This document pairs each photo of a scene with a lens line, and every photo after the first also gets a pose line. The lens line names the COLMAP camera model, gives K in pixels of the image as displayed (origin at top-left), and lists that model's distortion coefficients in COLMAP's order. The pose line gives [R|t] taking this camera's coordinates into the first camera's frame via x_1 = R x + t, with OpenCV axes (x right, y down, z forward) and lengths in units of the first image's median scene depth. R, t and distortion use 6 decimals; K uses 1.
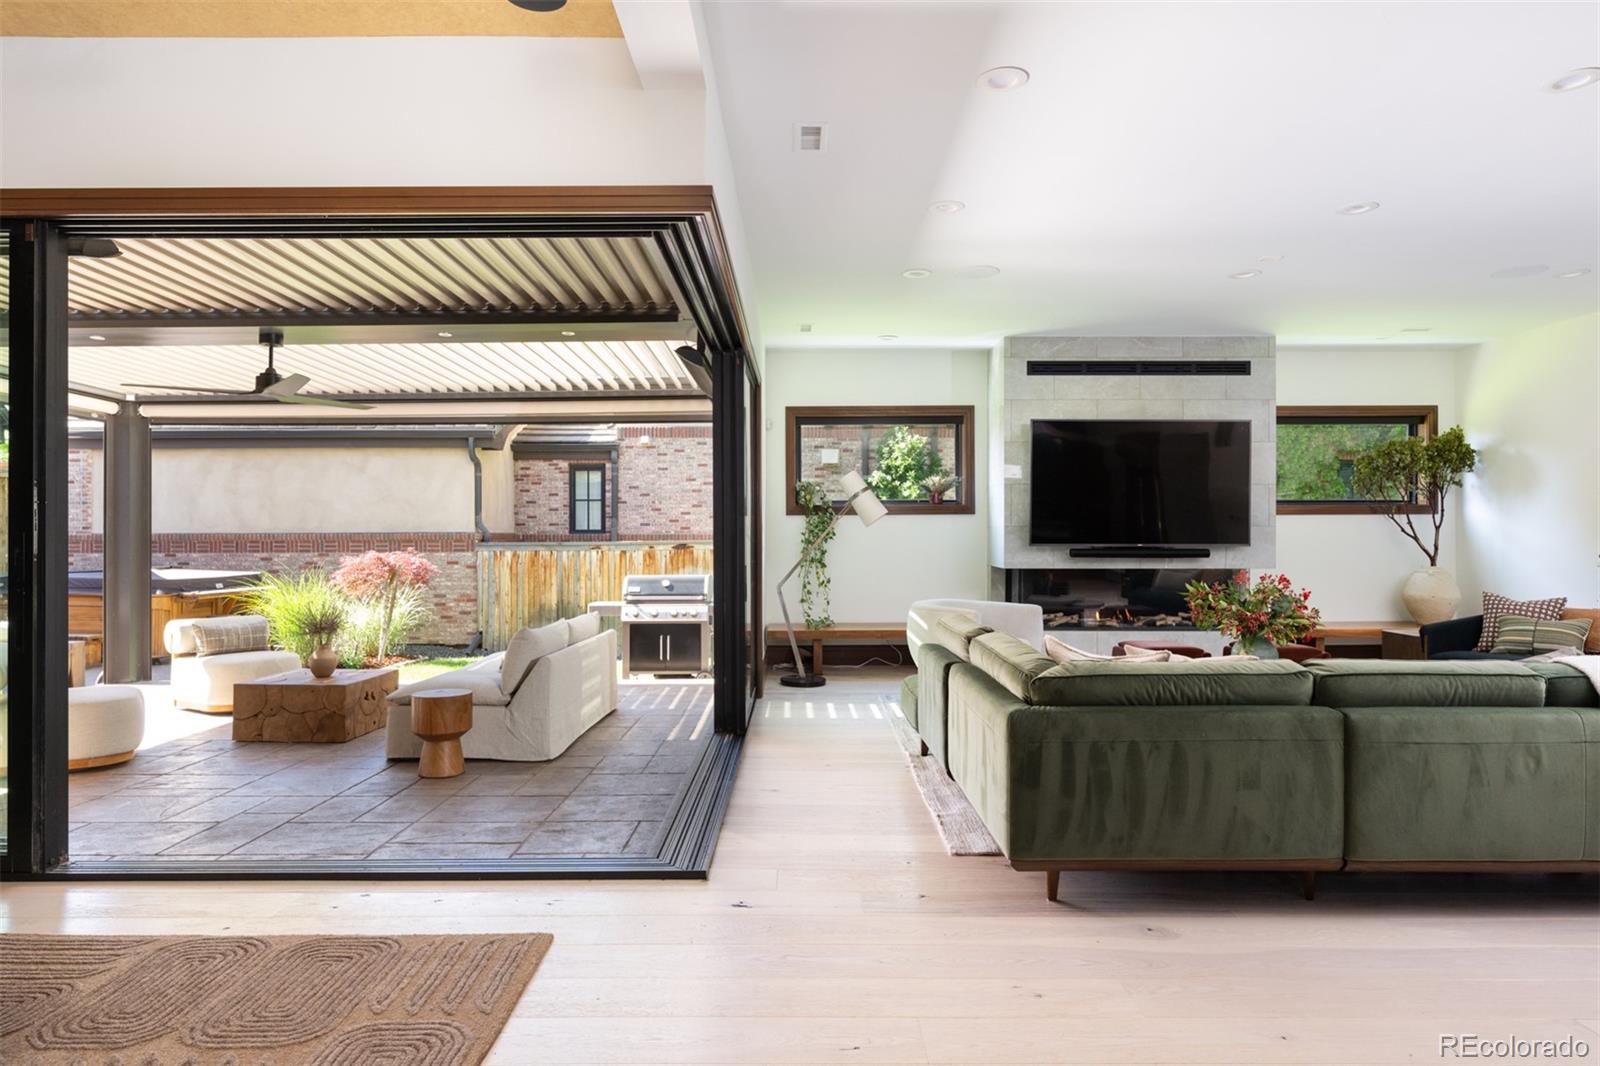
lens RADIAL K [[923.1, 0, 800.0], [0, 923.1, 533.0], [0, 0, 1]] dist [0.001838, 0.000268]
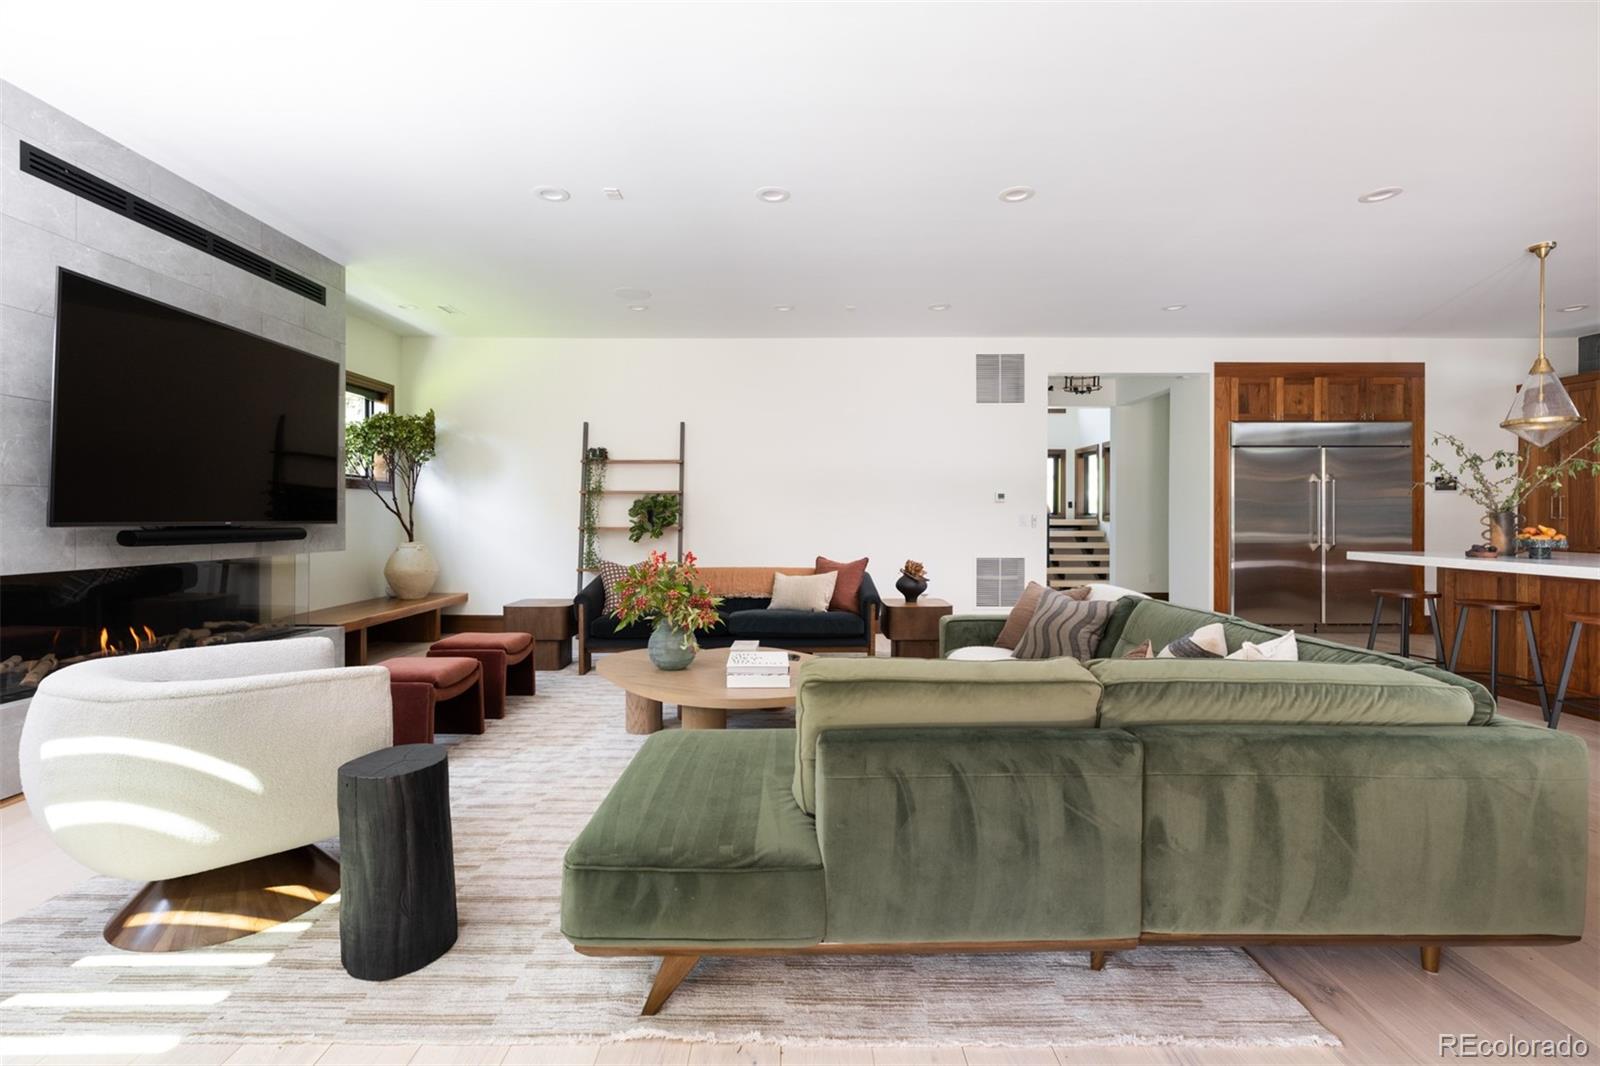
lens RADIAL K [[722.2, 0, 800.0], [0, 722.2, 533.0], [0, 0, 1]] dist [-0.000612, -0.000159]
pose [[0.001537, -0.019484, 0.999809, -0.124439], [-0.017263, 0.999661, 0.019507, 0.003087], [-0.999850, -0.017290, 0.001201, 0.573612]]
